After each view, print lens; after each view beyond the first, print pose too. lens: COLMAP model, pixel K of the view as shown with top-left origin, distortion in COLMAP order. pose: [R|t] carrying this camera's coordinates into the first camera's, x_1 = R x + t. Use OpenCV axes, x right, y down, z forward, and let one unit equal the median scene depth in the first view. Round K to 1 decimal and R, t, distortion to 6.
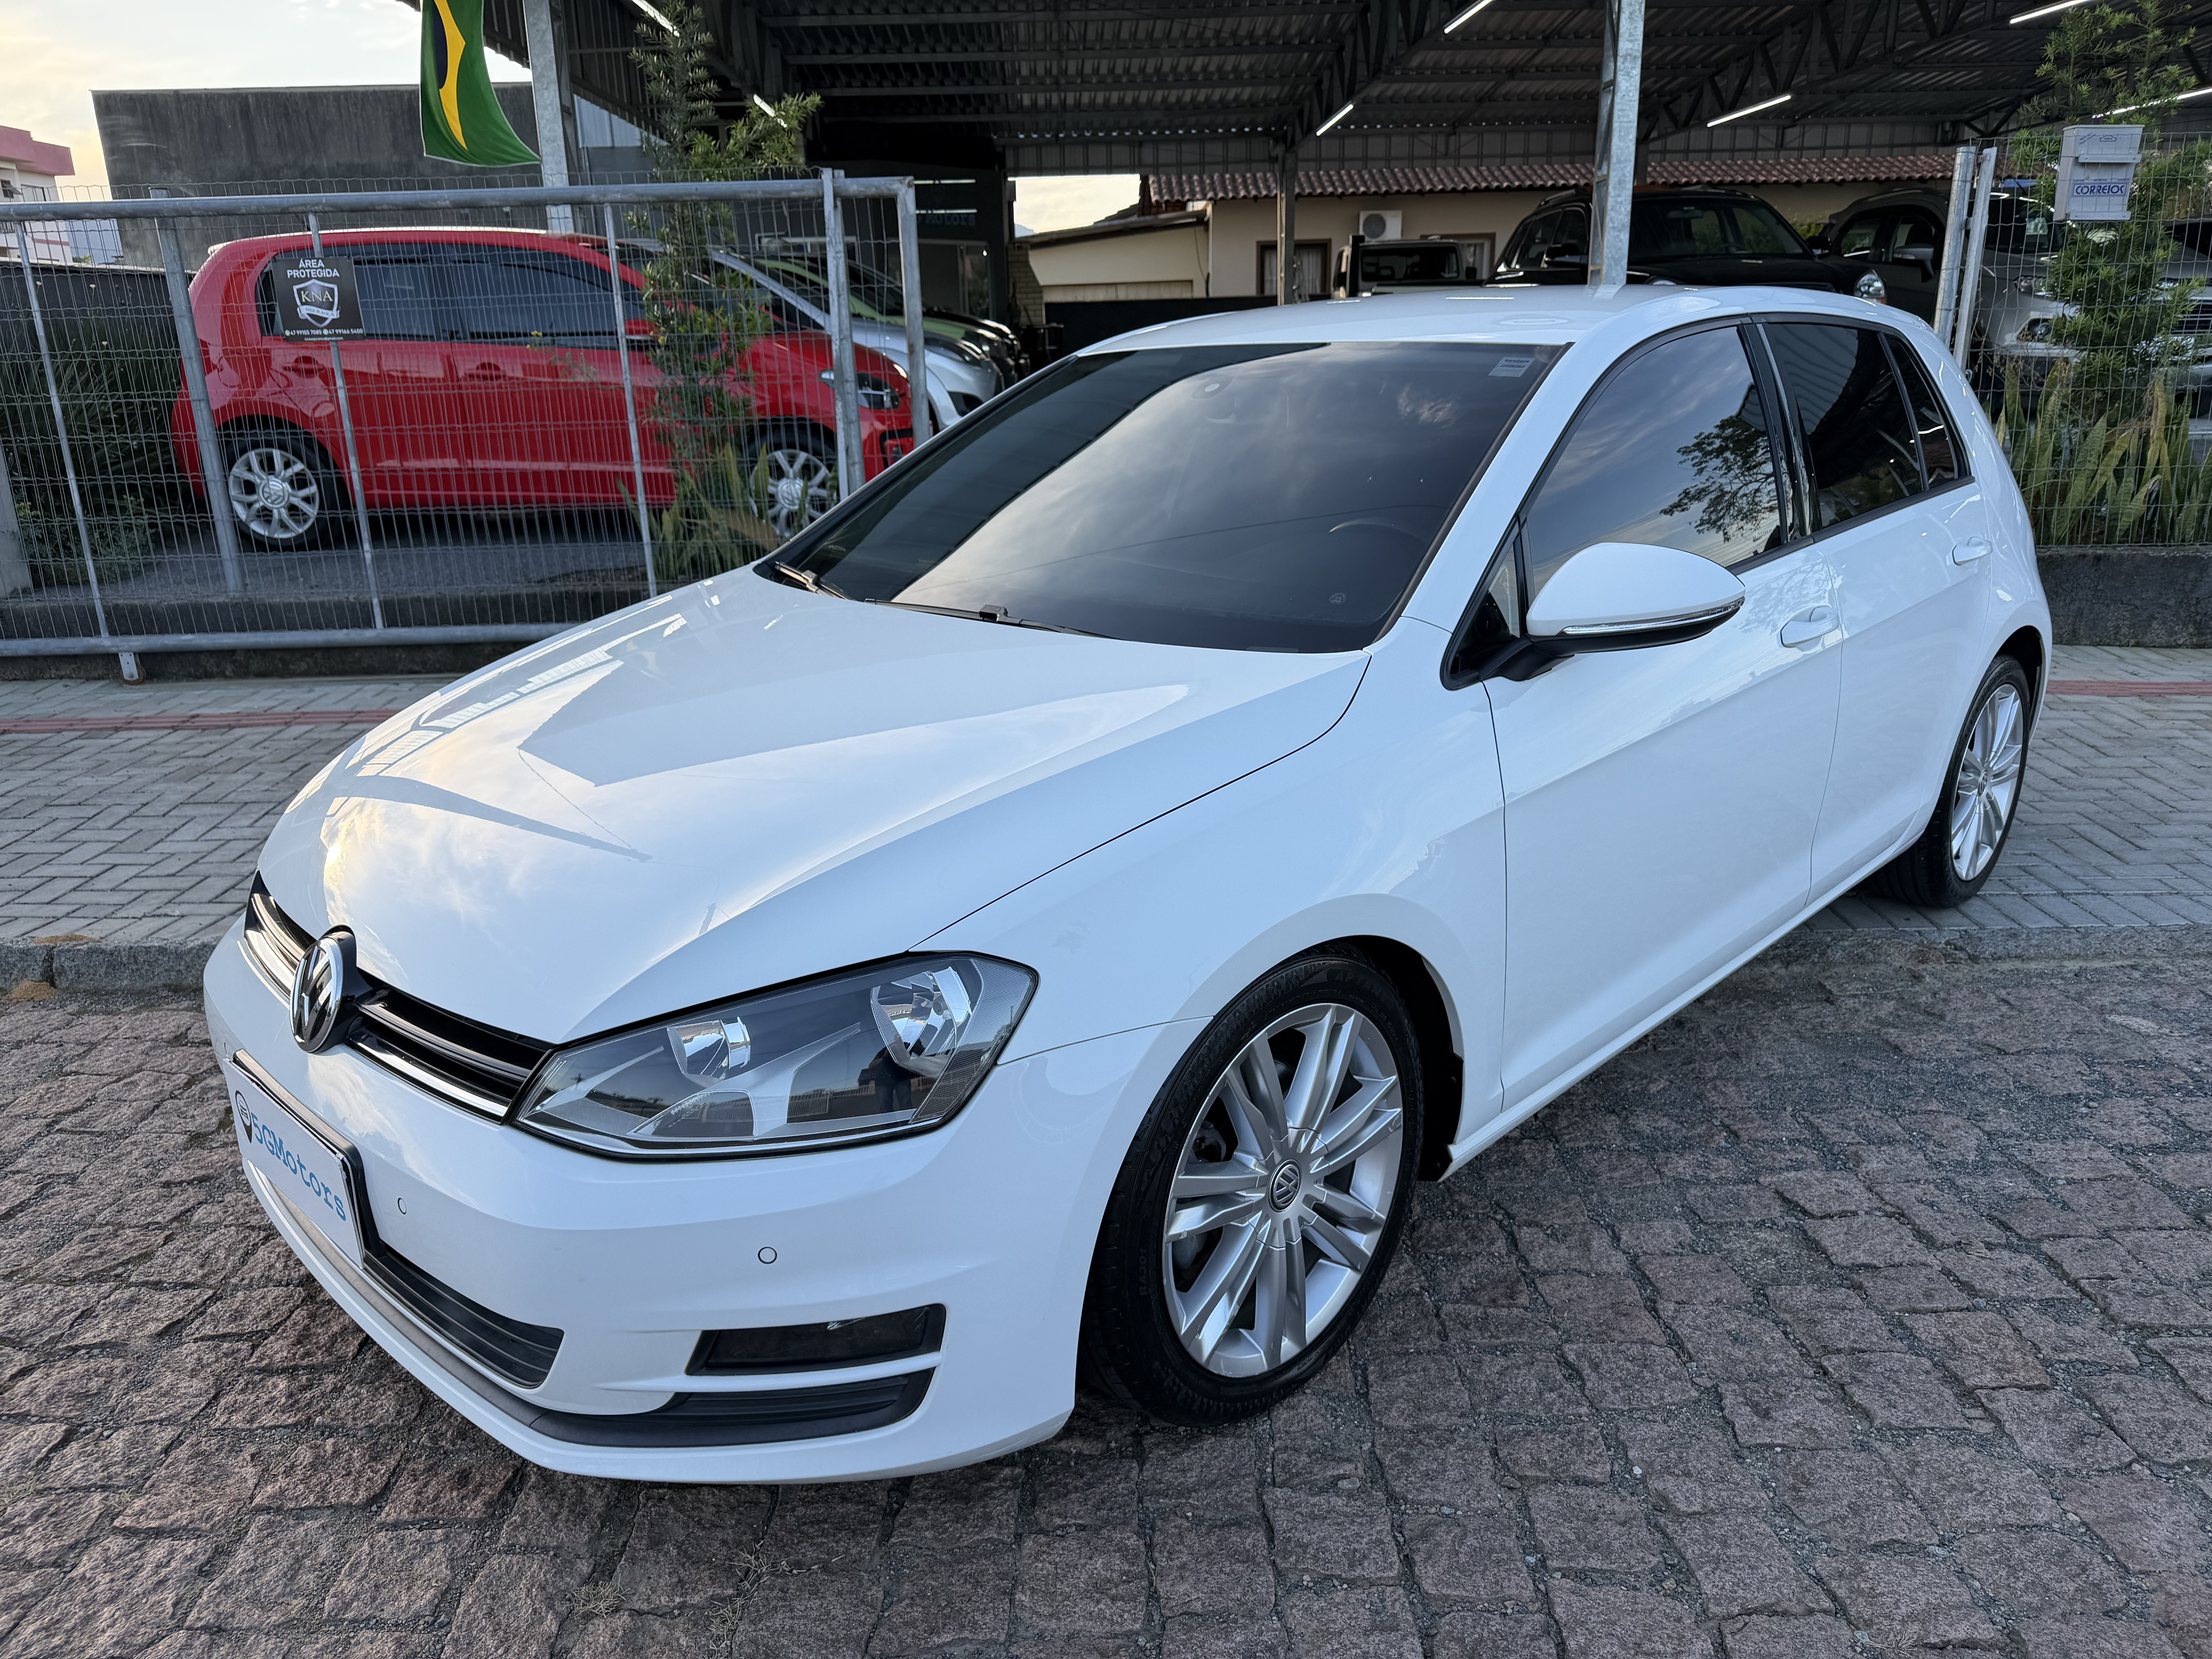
lens RADIAL K [[1545.1, 0, 1112.5], [0, 1545.1, 834.5], [0, 0, 1]] dist [-0.001508, -0.006600]
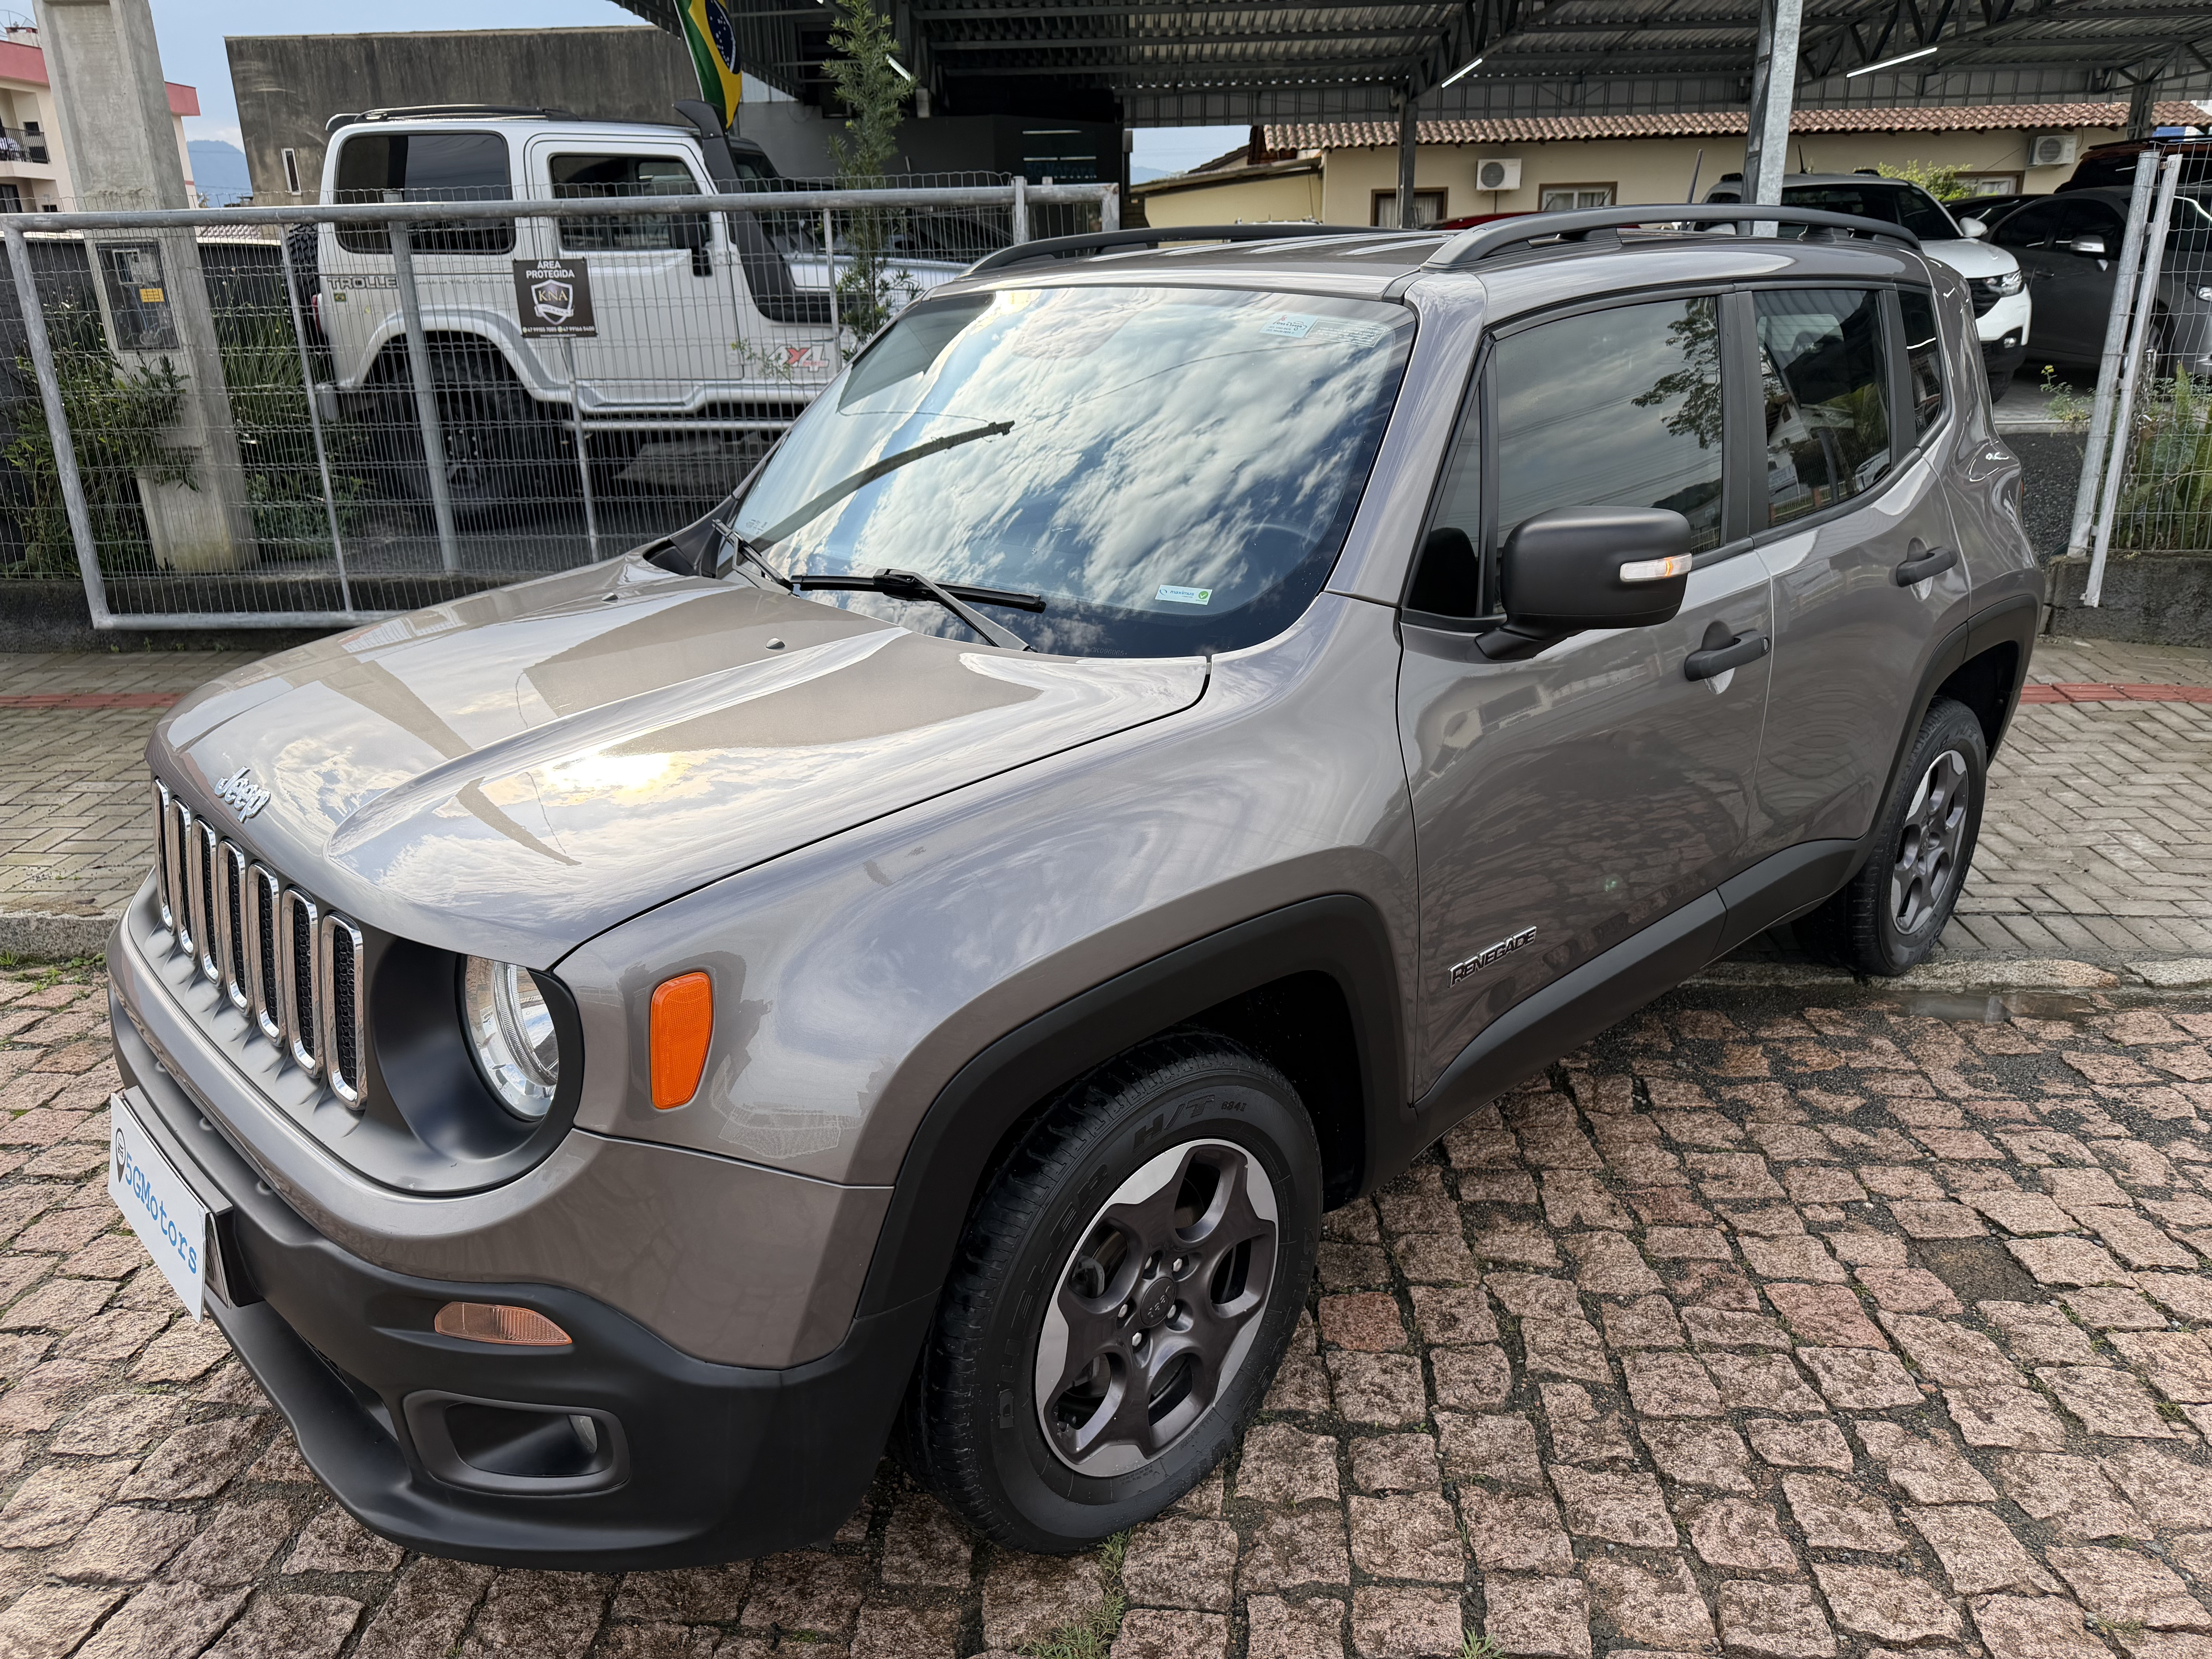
lens RADIAL K [[1546.5, 0, 1106.0], [0, 1546.5, 829.5], [0, 0, 1]] dist [-0.001196, -0.006743]
pose [[0.998184, 0.023510, -0.055455, -0.134462], [-0.021633, 0.999180, 0.034220, -0.063809], [0.056214, -0.032958, 0.997875, -0.119567]]
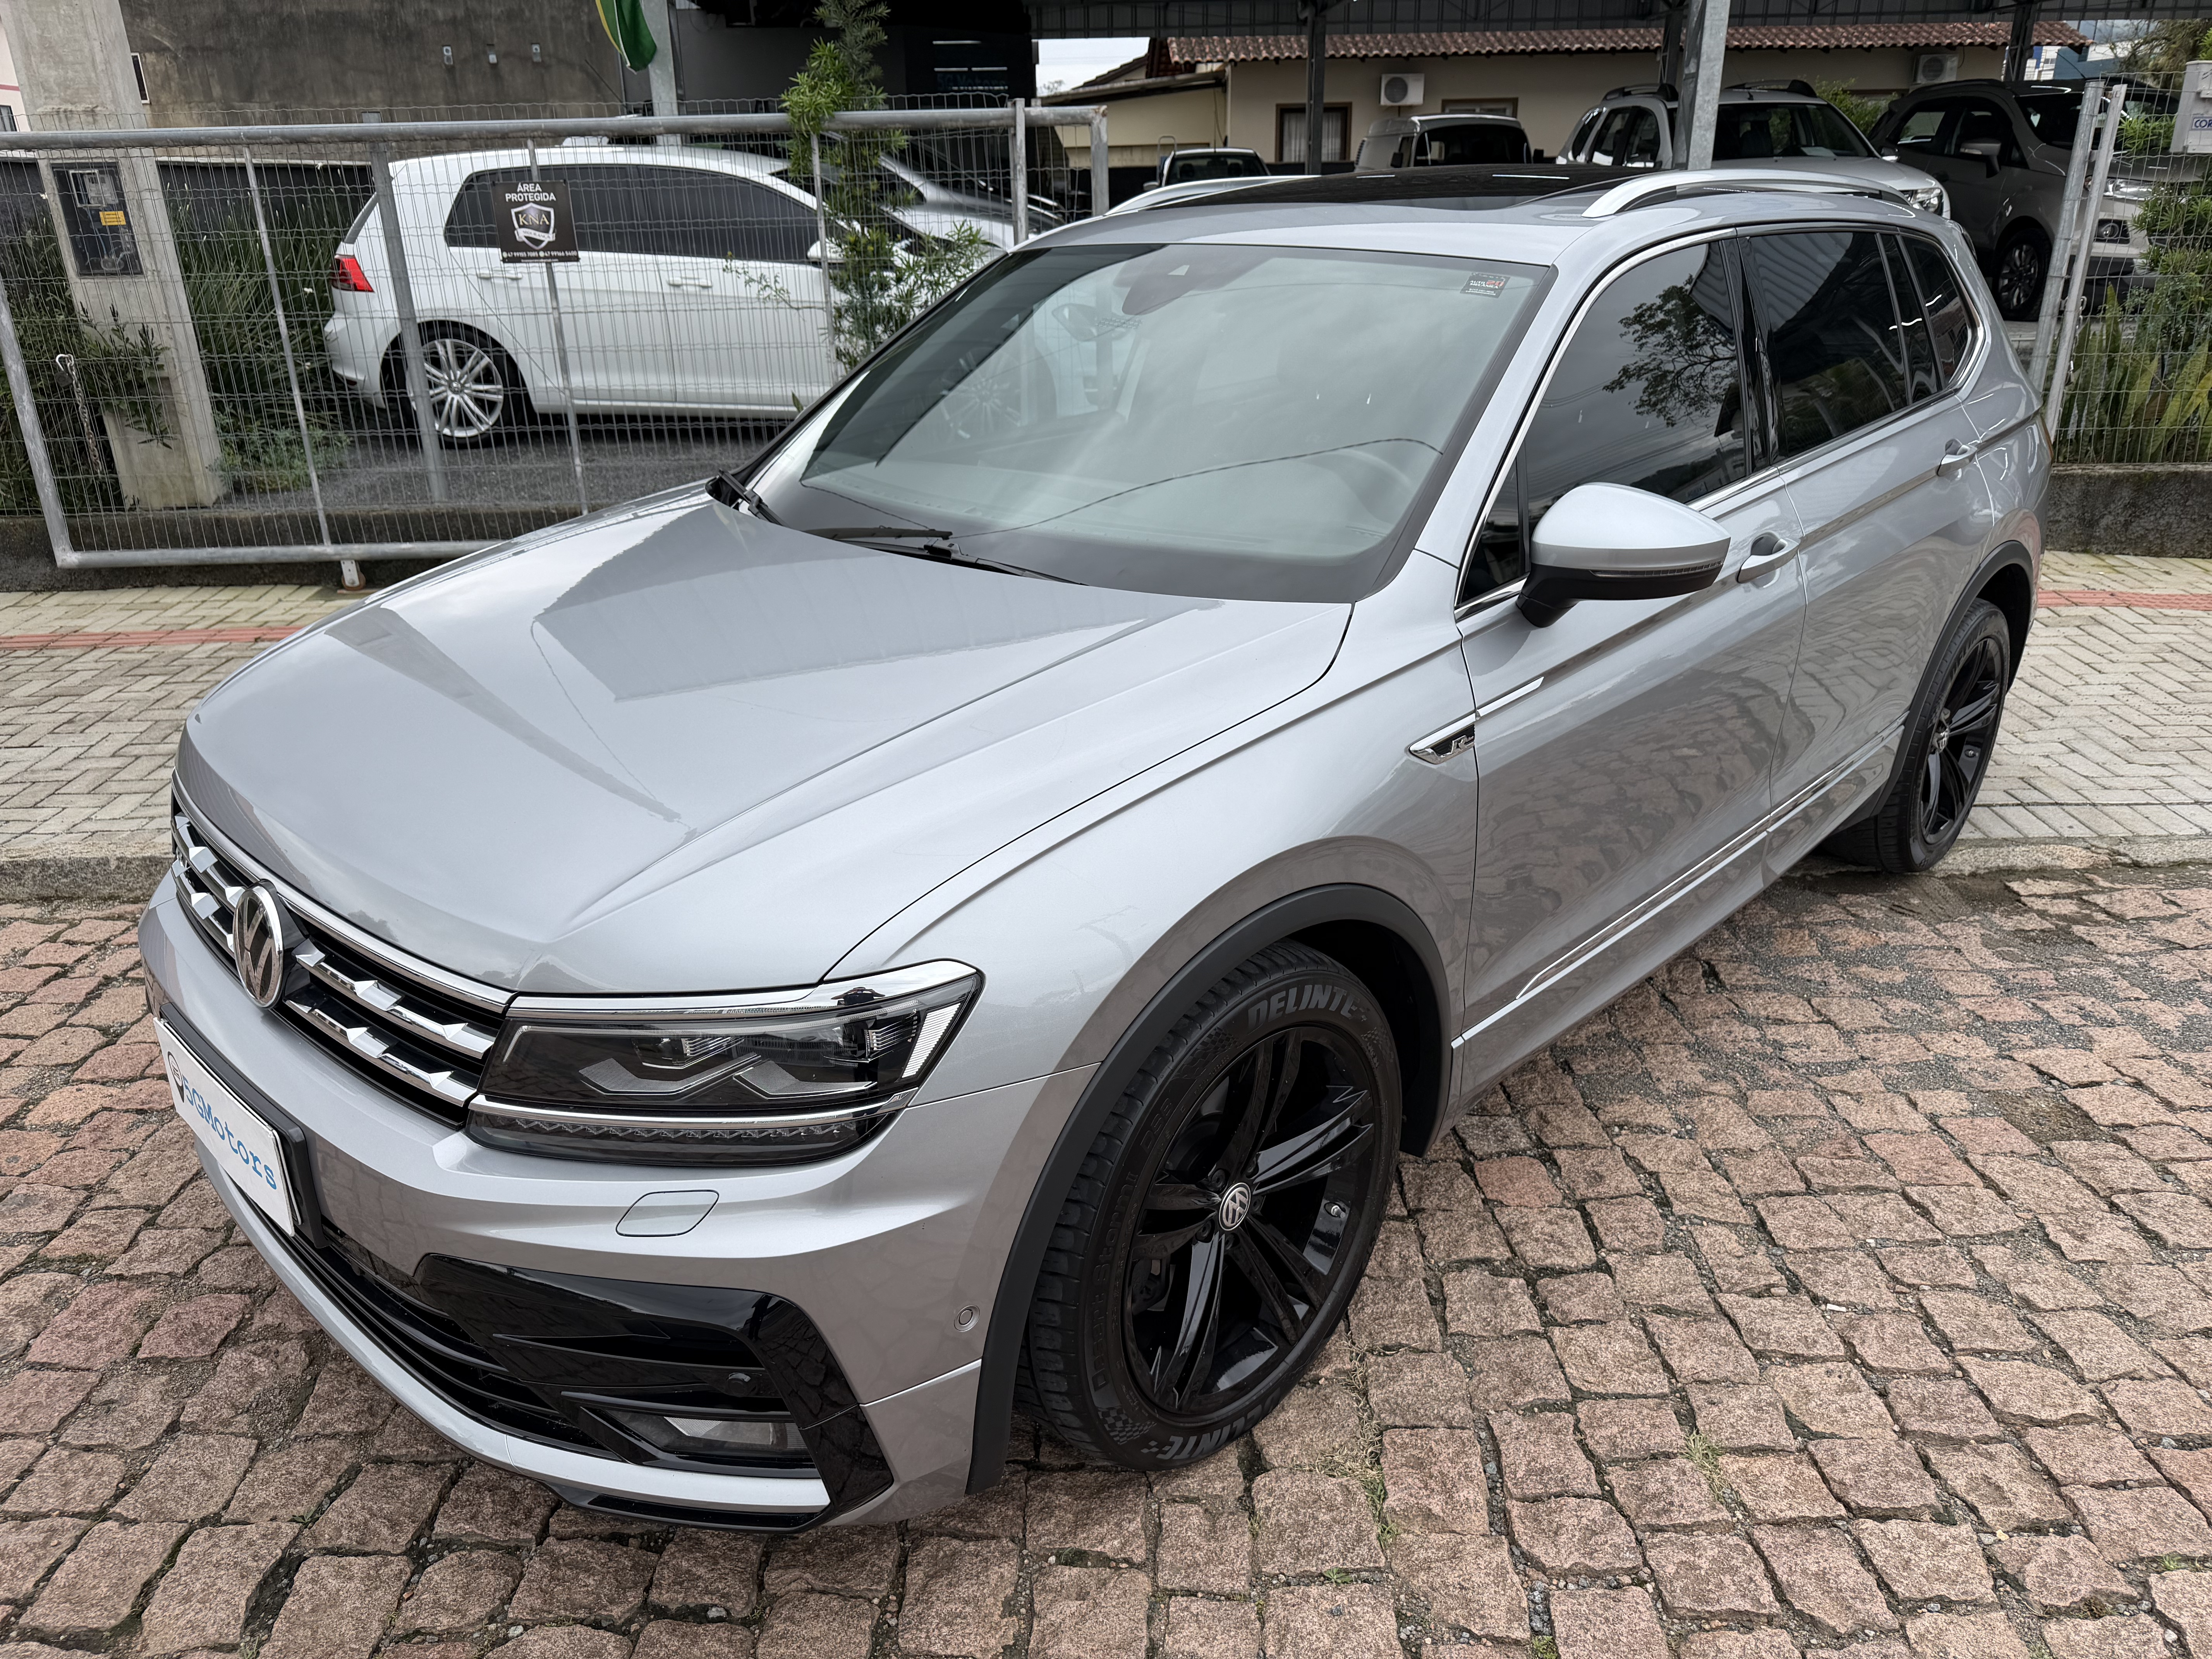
lens RADIAL K [[1546.5, 0, 1106.0], [0, 1546.5, 829.5], [0, 0, 1]] dist [-0.001196, -0.006743]
pose [[0.999907, 0.000336, 0.013629, -0.323833], [-0.001447, 0.996663, 0.081618, -0.053783], [-0.013556, -0.081630, 0.996571, -0.192835]]
